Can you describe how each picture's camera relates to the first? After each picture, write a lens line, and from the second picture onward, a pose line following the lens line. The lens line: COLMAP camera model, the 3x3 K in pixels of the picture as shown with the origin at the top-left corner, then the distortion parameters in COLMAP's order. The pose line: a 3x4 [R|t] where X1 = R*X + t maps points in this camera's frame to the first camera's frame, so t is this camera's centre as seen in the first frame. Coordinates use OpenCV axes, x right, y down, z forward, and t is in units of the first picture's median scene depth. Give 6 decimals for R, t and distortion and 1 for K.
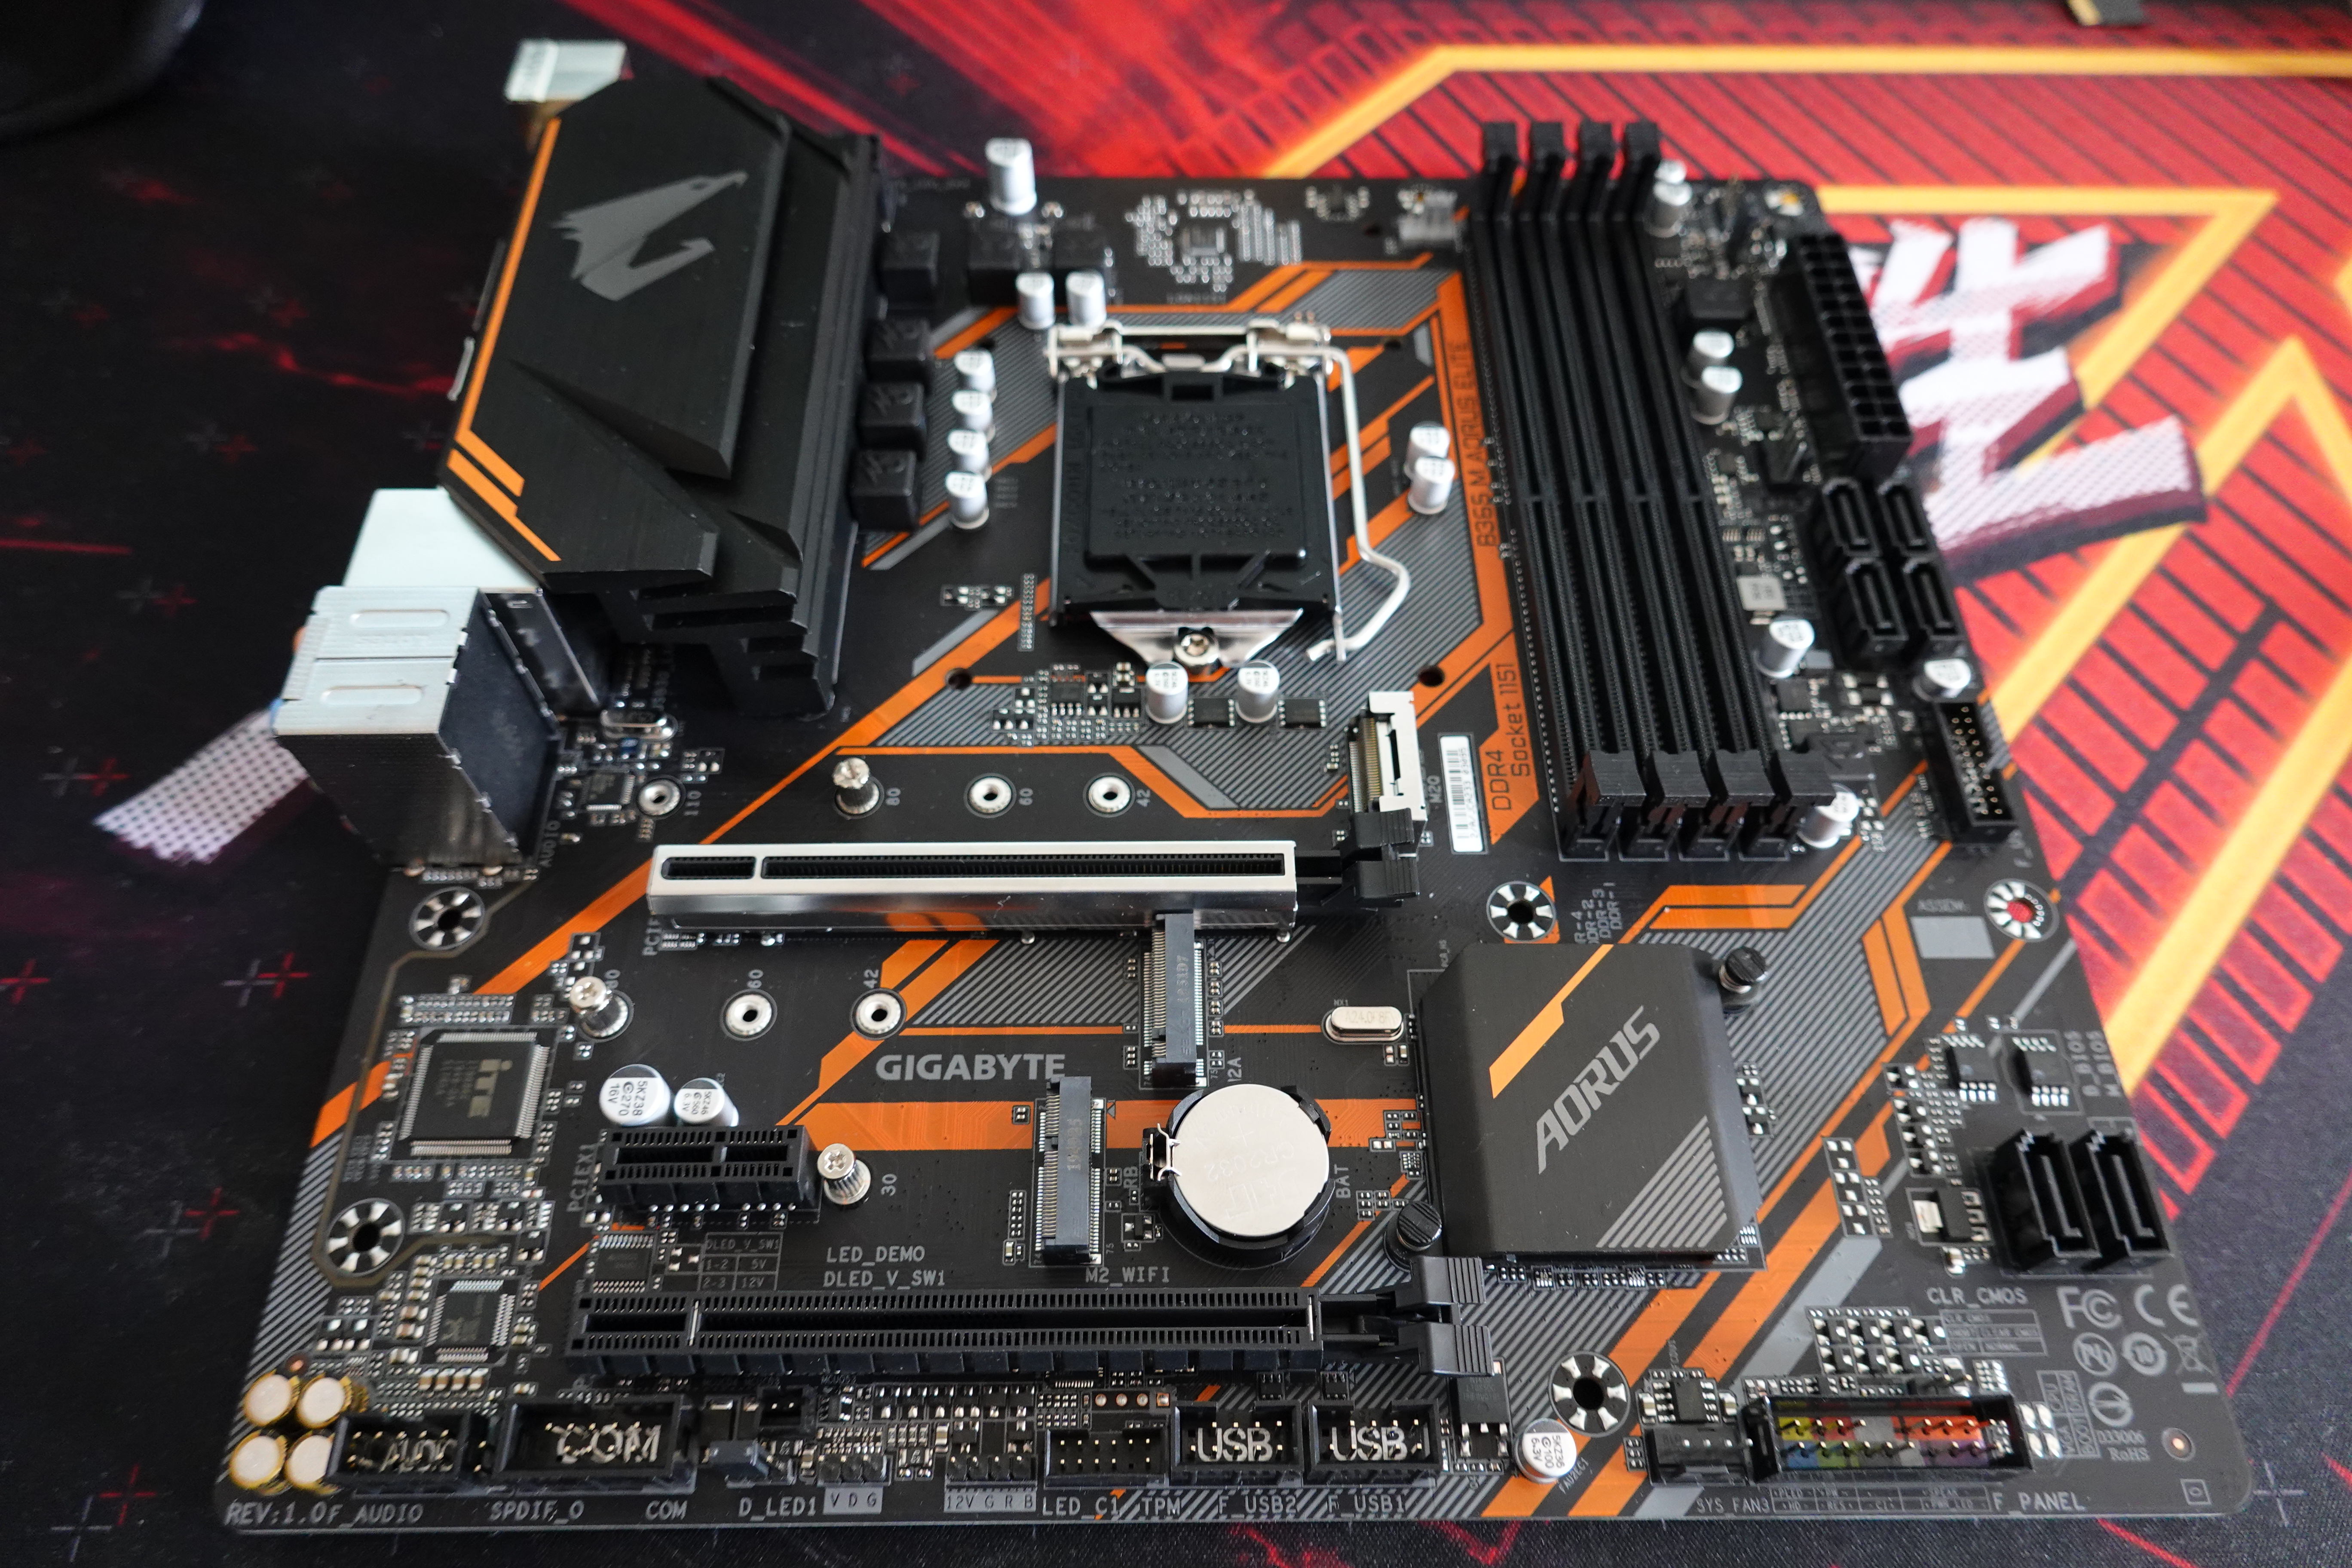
lens RADIAL K [[1607.2, 0, 1185.6], [0, 1607.2, 807.1], [0, 0, 1]] dist [0.008248, -0.000708]
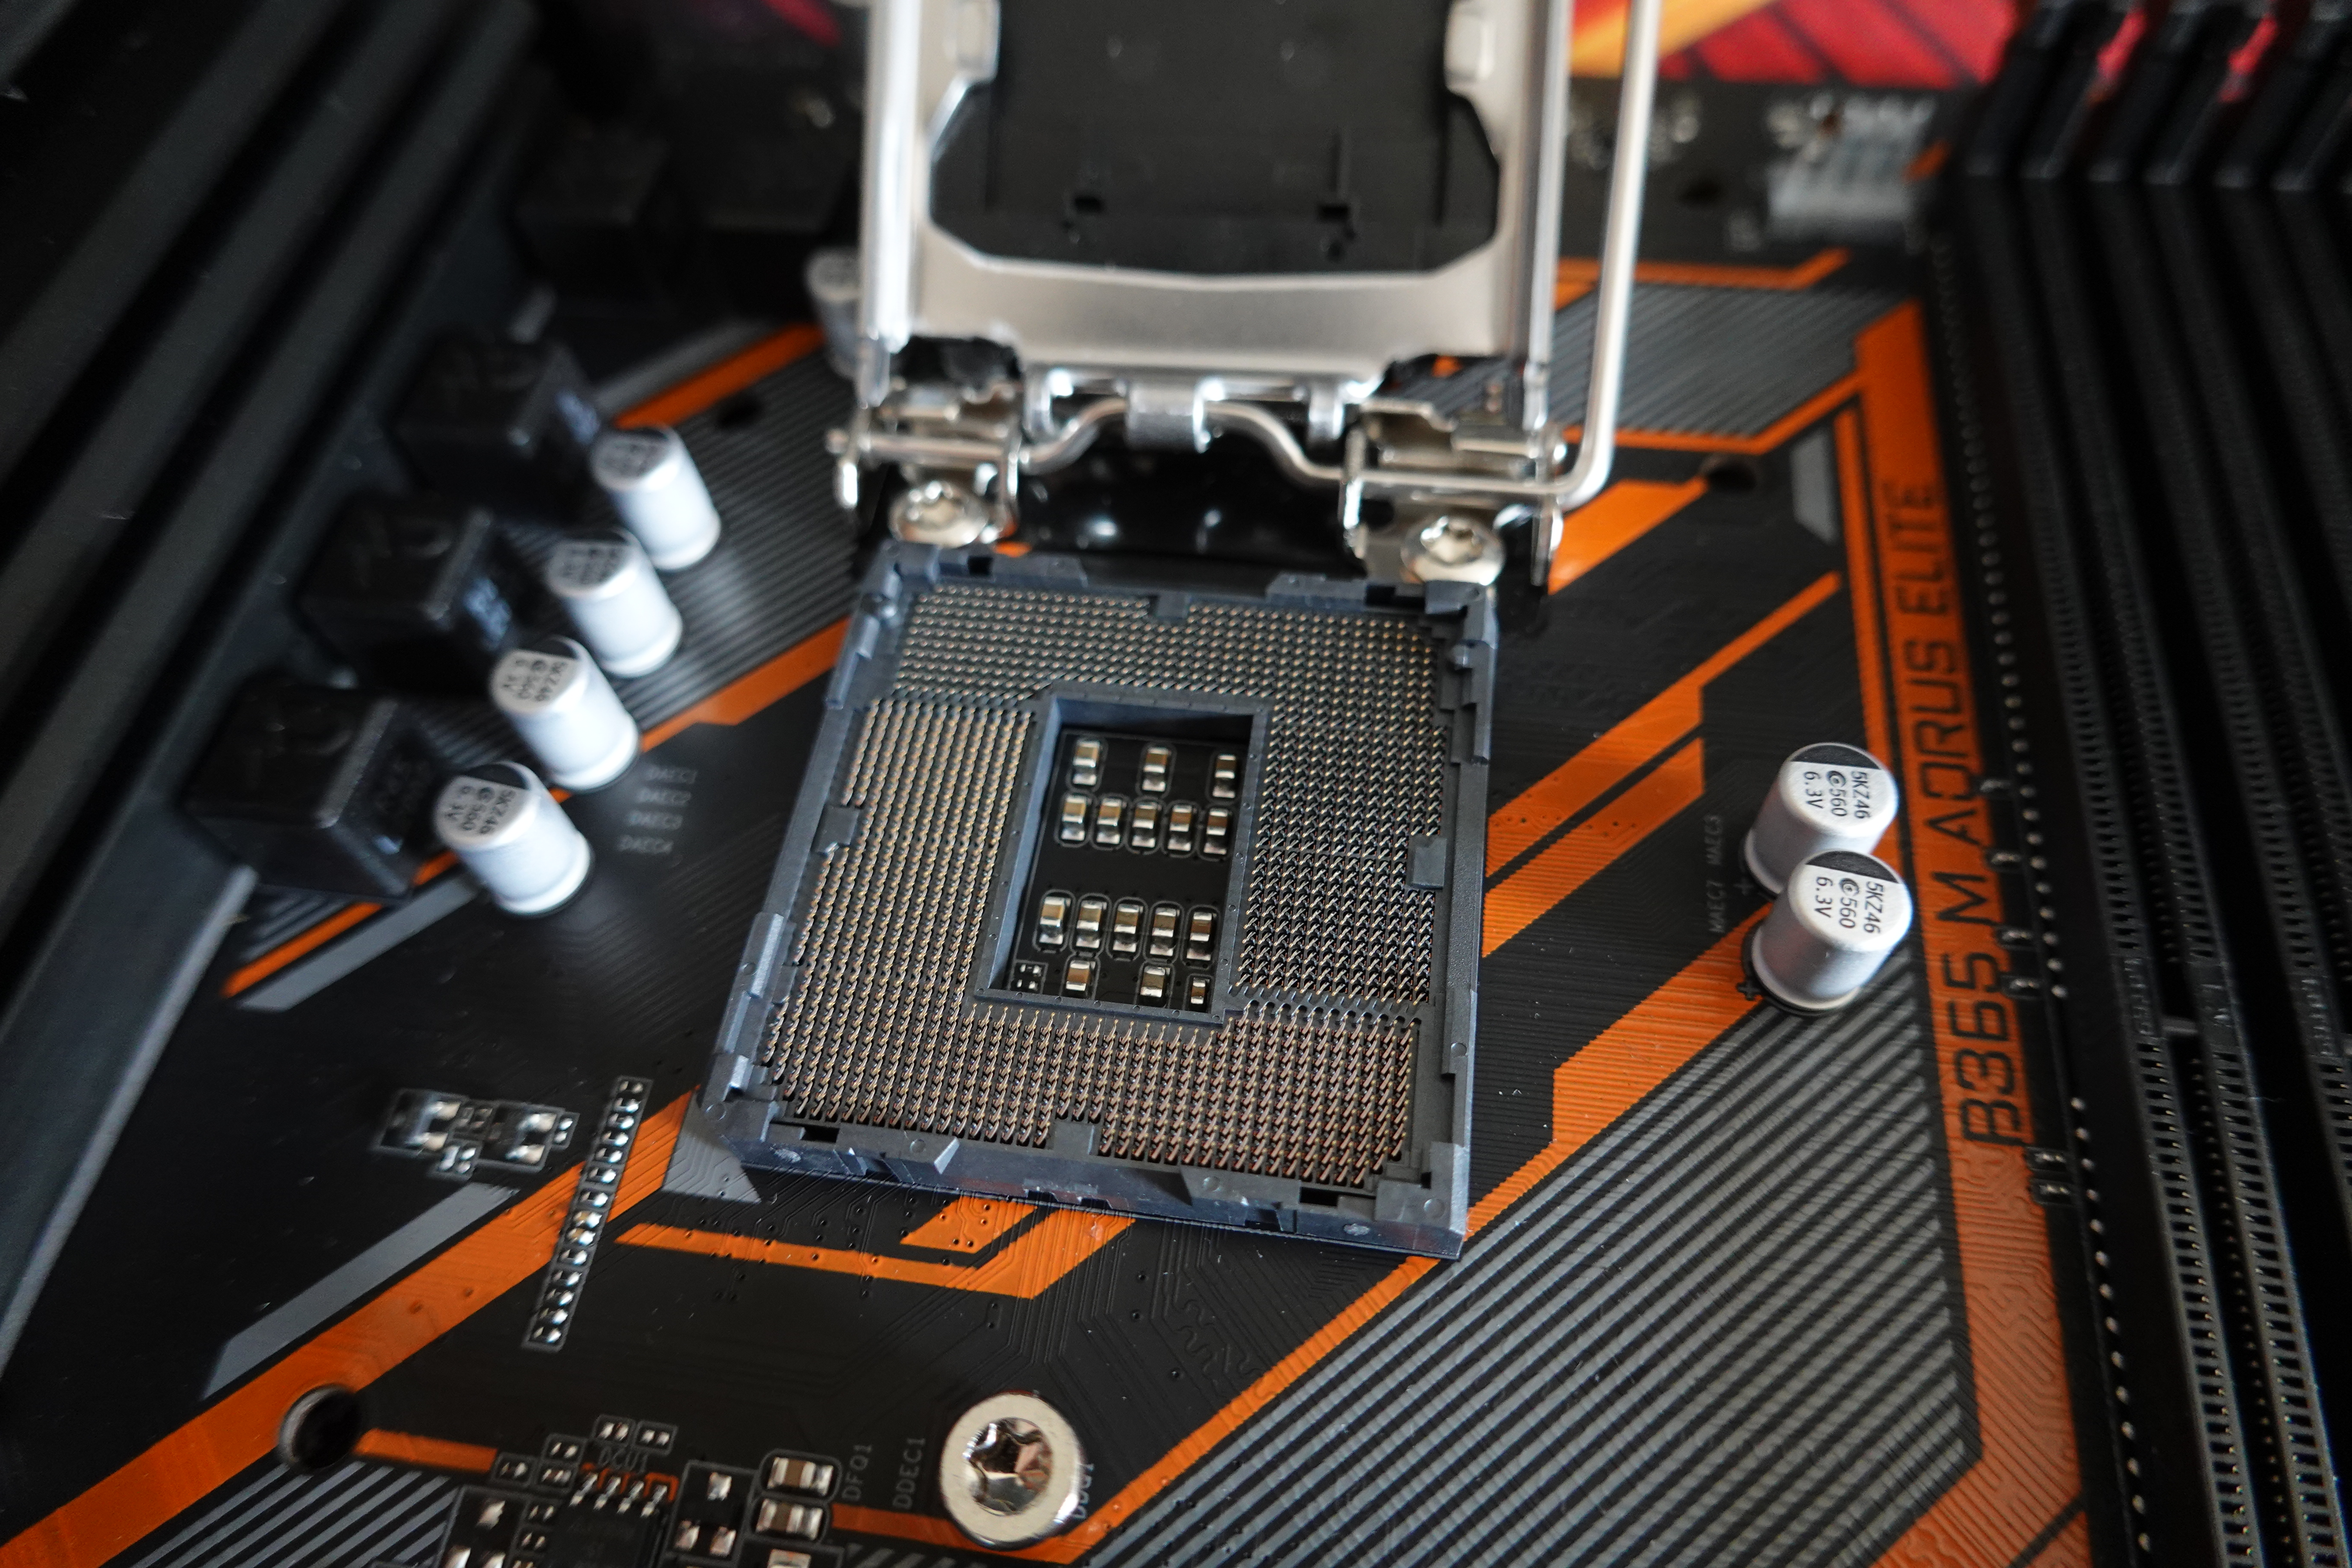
lens RADIAL K [[1607.2, 0, 1166.1], [0, 1607.2, 773.4], [0, 0, 1]] dist [0.008248, -0.000708]
pose [[0.984399, 0.100429, -0.144476, 0.058489], [-0.102829, 0.994656, -0.009224, -0.203514], [0.142777, 0.023936, 0.989465, 0.610616]]
